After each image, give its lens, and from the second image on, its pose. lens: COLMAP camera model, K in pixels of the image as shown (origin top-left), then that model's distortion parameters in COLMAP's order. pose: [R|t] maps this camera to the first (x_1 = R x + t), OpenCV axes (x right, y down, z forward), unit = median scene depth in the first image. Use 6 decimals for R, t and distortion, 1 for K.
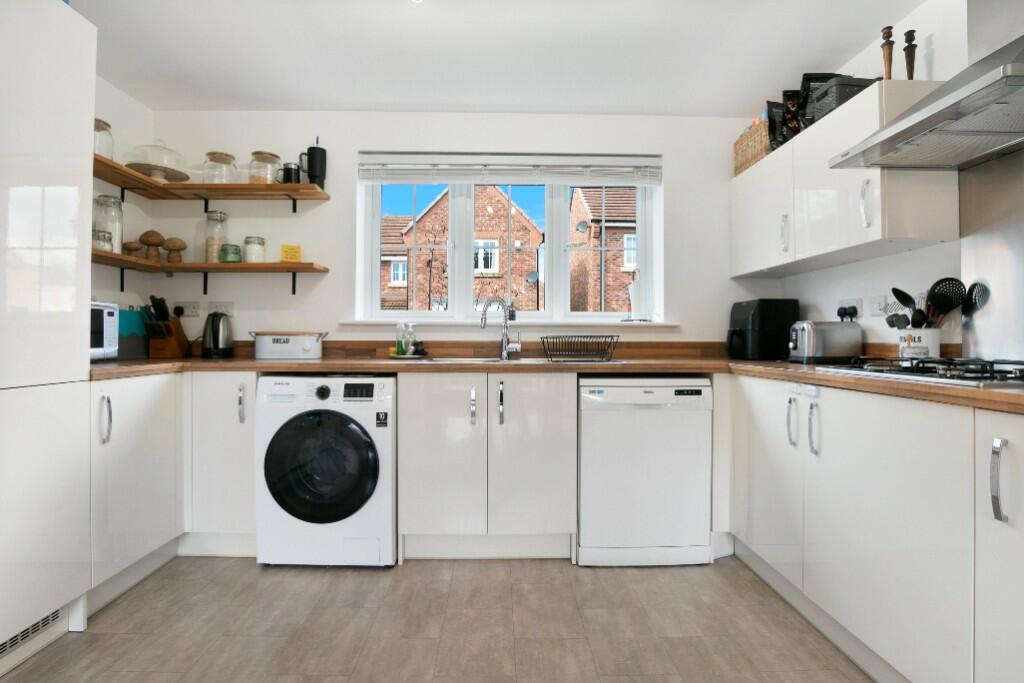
lens RADIAL K [[483.0, 0, 509.2], [0, 483.0, 338.5], [0, 0, 1]] dist [-0.051126, 0.014504]
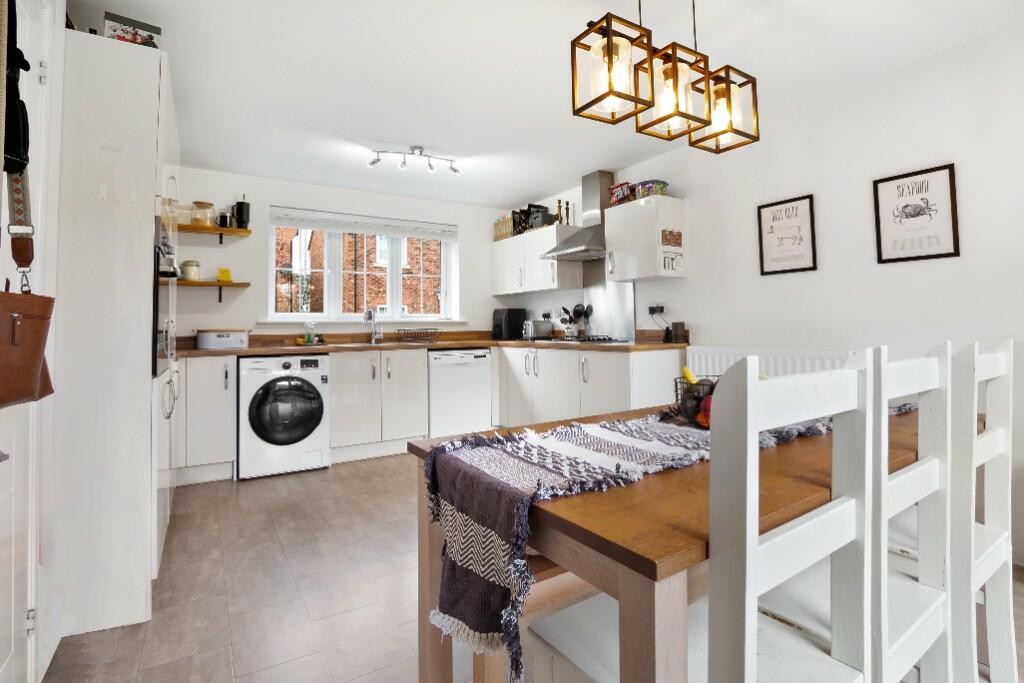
lens RADIAL K [[486.0, 0, 514.7], [0, 486.0, 314.3], [0, 0, 1]] dist [-0.000573, -0.000006]
pose [[0.853421, -0.001316, 0.521221, -0.514384], [0.015805, 0.999602, -0.023355, -0.012509], [-0.520983, 0.028170, 0.853102, -0.745157]]
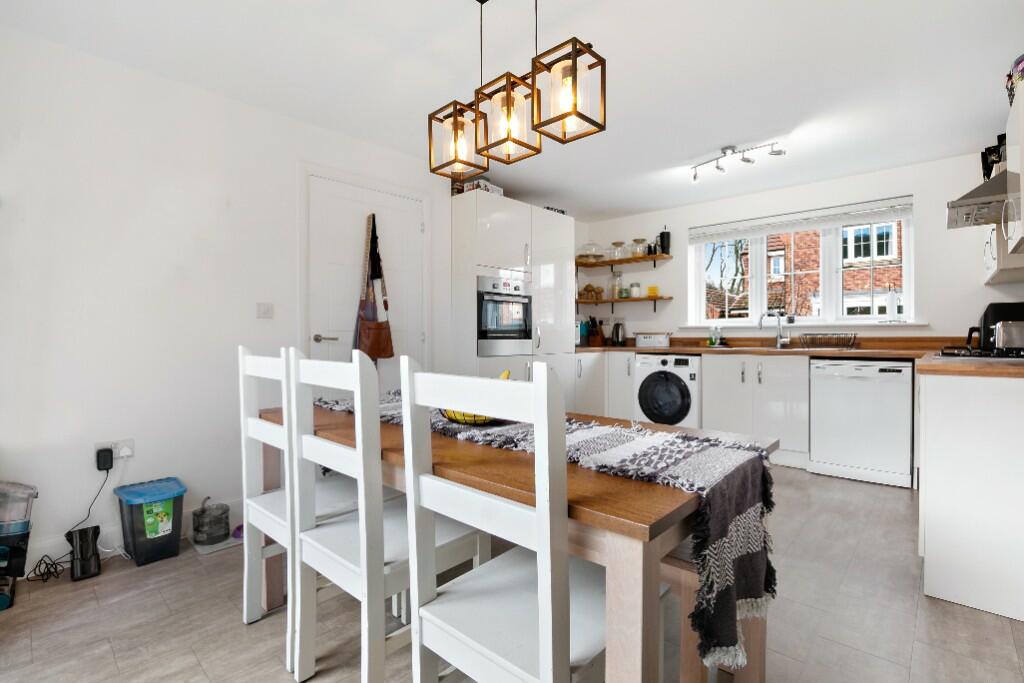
lens RADIAL K [[483.0, 0, 509.2], [0, 483.0, 338.5], [0, 0, 1]] dist [-0.051126, 0.014504]
pose [[0.715354, -0.002087, -0.698759, 0.497151], [0.008528, 0.999947, 0.005743, -0.006598], [0.698710, -0.010067, 0.715334, -0.809888]]
